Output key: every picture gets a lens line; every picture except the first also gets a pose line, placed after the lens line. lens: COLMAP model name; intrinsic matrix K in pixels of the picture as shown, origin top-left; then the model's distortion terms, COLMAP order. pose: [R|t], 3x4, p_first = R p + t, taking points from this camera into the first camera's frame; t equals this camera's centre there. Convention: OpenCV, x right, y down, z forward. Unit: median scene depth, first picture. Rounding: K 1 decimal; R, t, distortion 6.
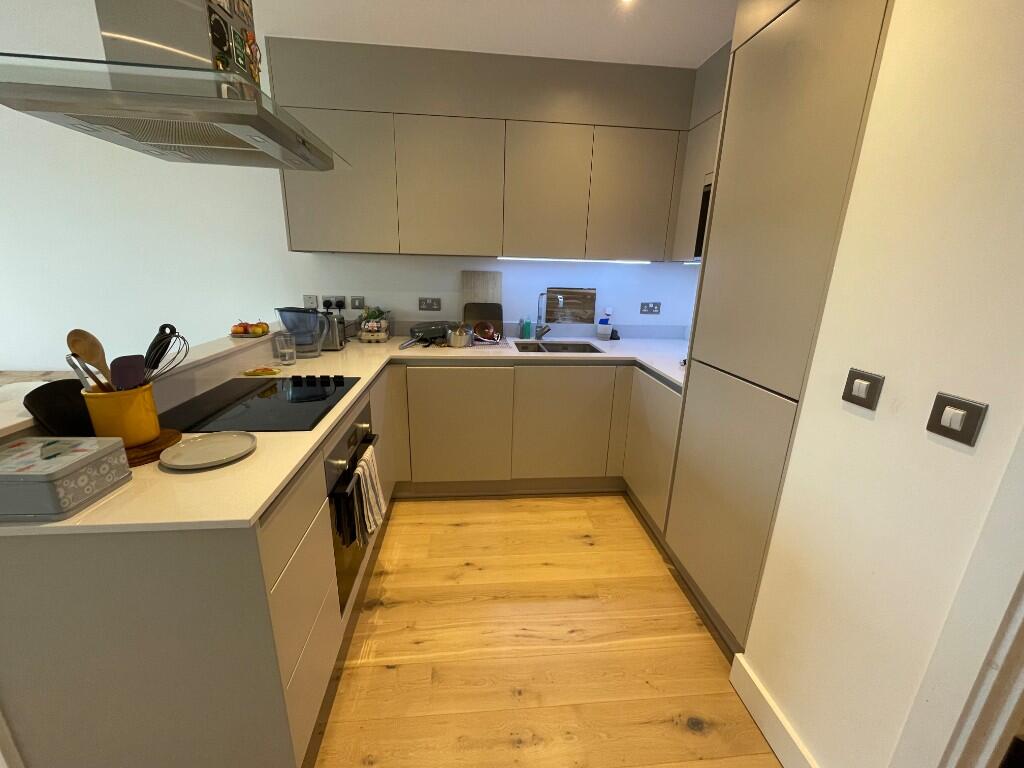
lens RADIAL K [[412.6, 0, 509.8], [0, 412.6, 384.4], [0, 0, 1]] dist [-0.004553, -0.000549]
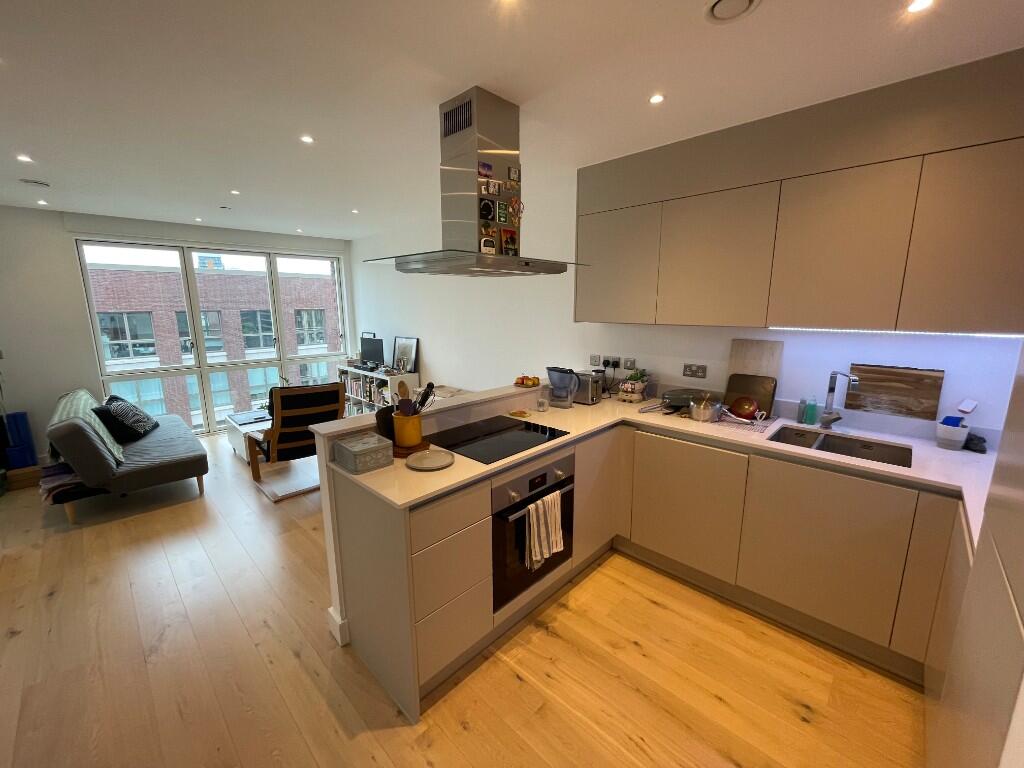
lens RADIAL K [[412.6, 0, 509.1], [0, 412.6, 384.5], [0, 0, 1]] dist [-0.004553, -0.000549]
pose [[0.647814, 0.116660, -0.752813, 0.320866], [-0.190752, 0.981564, -0.012038, -0.082707], [0.737530, 0.151399, 0.658125, 0.043424]]
